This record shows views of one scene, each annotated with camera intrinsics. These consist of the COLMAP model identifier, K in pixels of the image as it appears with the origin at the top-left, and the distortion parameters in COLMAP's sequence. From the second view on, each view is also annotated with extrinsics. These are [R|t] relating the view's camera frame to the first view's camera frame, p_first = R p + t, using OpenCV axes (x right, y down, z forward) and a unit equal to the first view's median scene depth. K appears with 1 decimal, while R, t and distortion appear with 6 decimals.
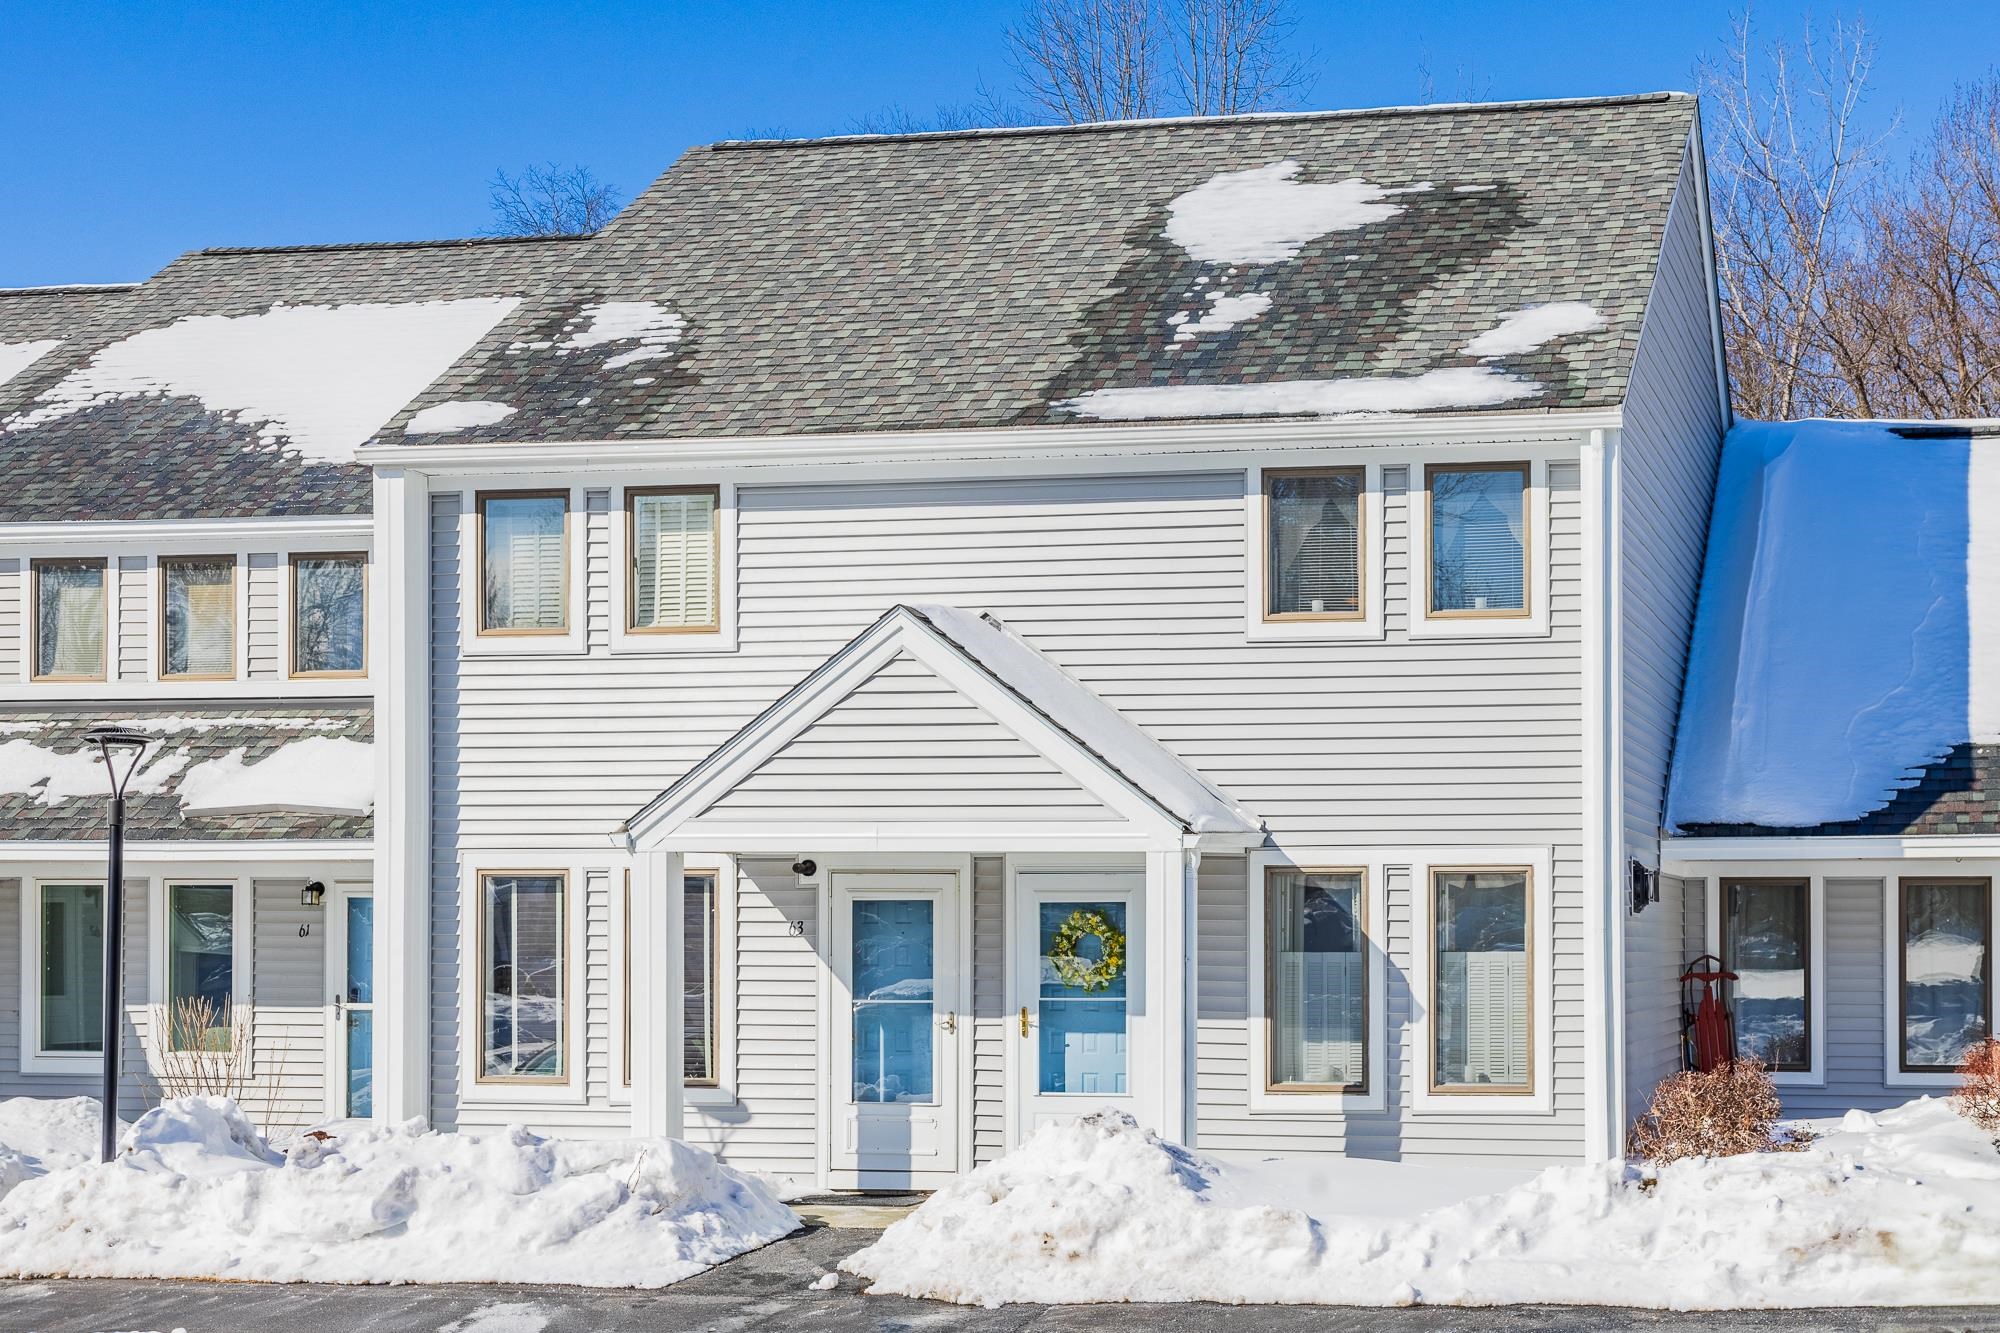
lens RADIAL K [[2919.2, 0, 1000.0], [0, 2919.2, 666.5], [0, 0, 1]] dist [-0.007588, 0.016357]
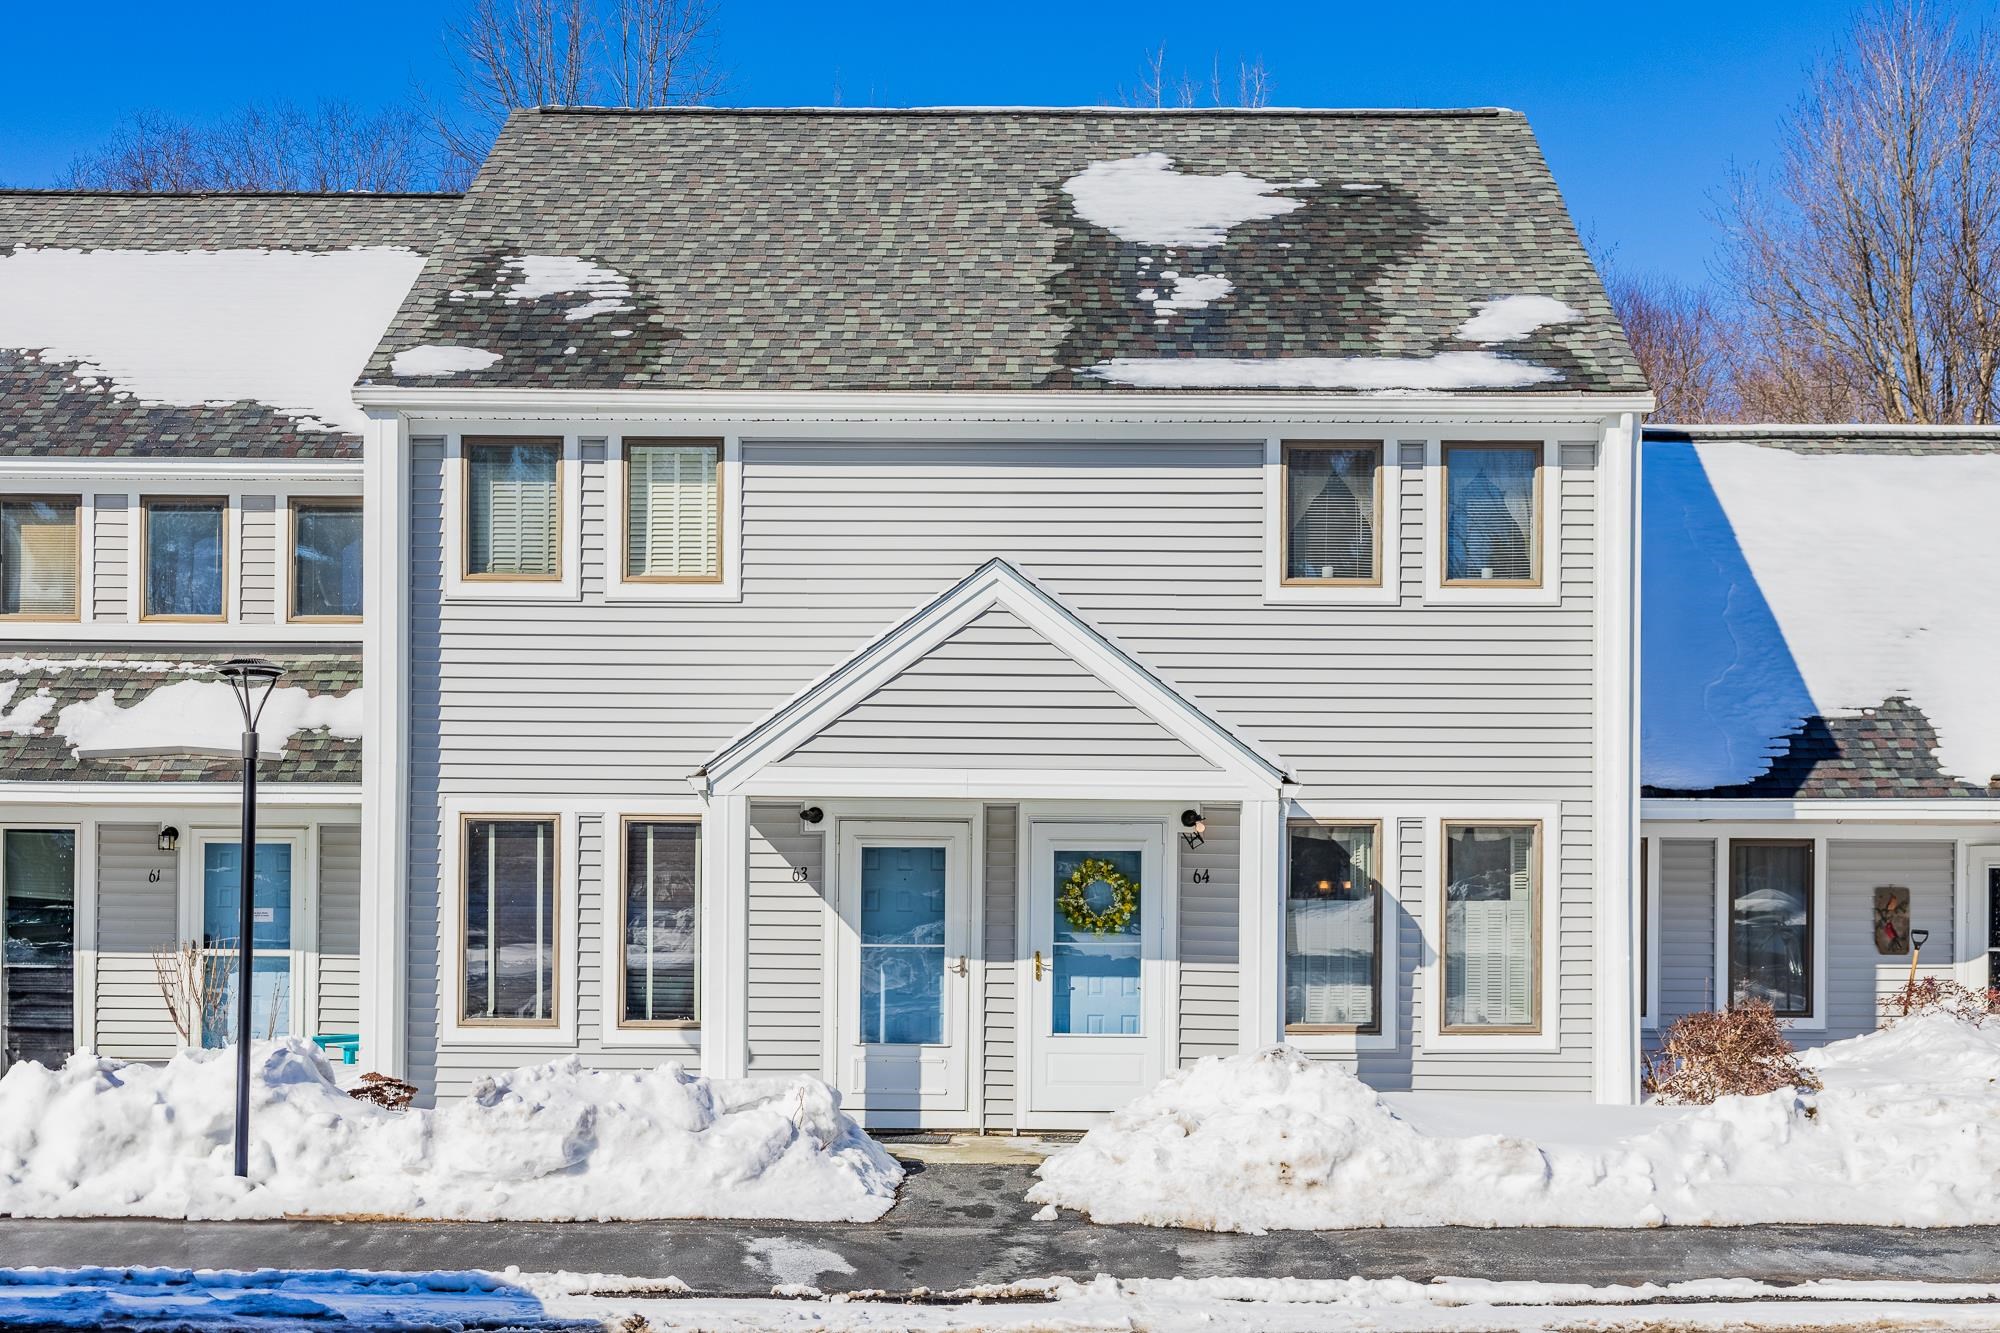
lens RADIAL K [[2775.2, 0, 1000.0], [0, 2775.2, 666.5], [0, 0, 1]] dist [-0.008188, 0.041225]
pose [[0.984327, 0.021979, 0.174979, -0.185748], [-0.023488, 0.999703, 0.006558, 0.009713], [-0.174783, -0.010565, 0.984550, 0.034242]]
